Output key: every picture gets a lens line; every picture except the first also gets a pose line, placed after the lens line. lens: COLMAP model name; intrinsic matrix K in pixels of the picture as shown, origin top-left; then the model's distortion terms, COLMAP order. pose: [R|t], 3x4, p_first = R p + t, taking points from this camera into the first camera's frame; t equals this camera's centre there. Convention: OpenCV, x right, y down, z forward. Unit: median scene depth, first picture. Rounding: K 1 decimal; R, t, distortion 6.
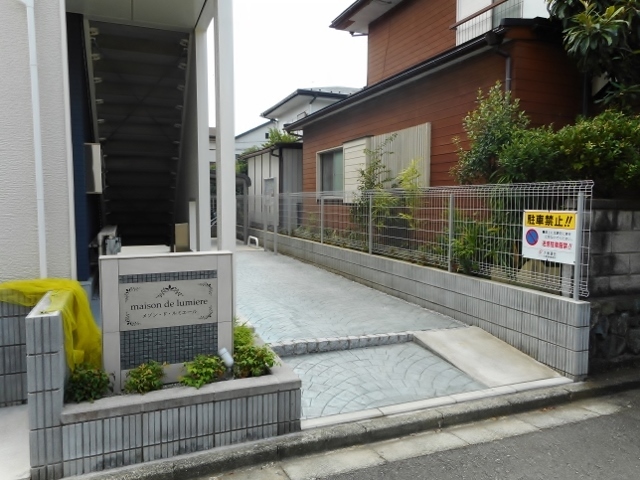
lens RADIAL K [[477.9, 0, 320.0], [0, 477.9, 240.0], [0, 0, 1]] dist [-0.000815, -0.001538]
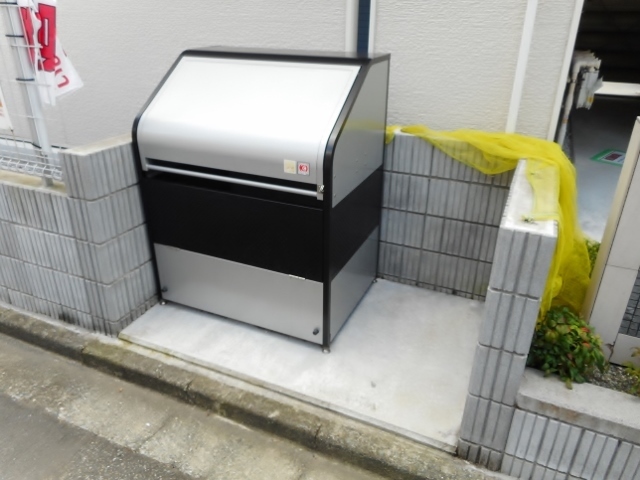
lens RADIAL K [[477.9, 0, 320.0], [0, 477.9, 240.0], [0, 0, 1]] dist [-0.000815, -0.001538]
pose [[0.683061, 0.322525, -0.655290, -0.368305], [-0.073825, 0.923108, 0.377388, -0.020478], [0.726620, -0.209402, 0.654350, 0.448720]]
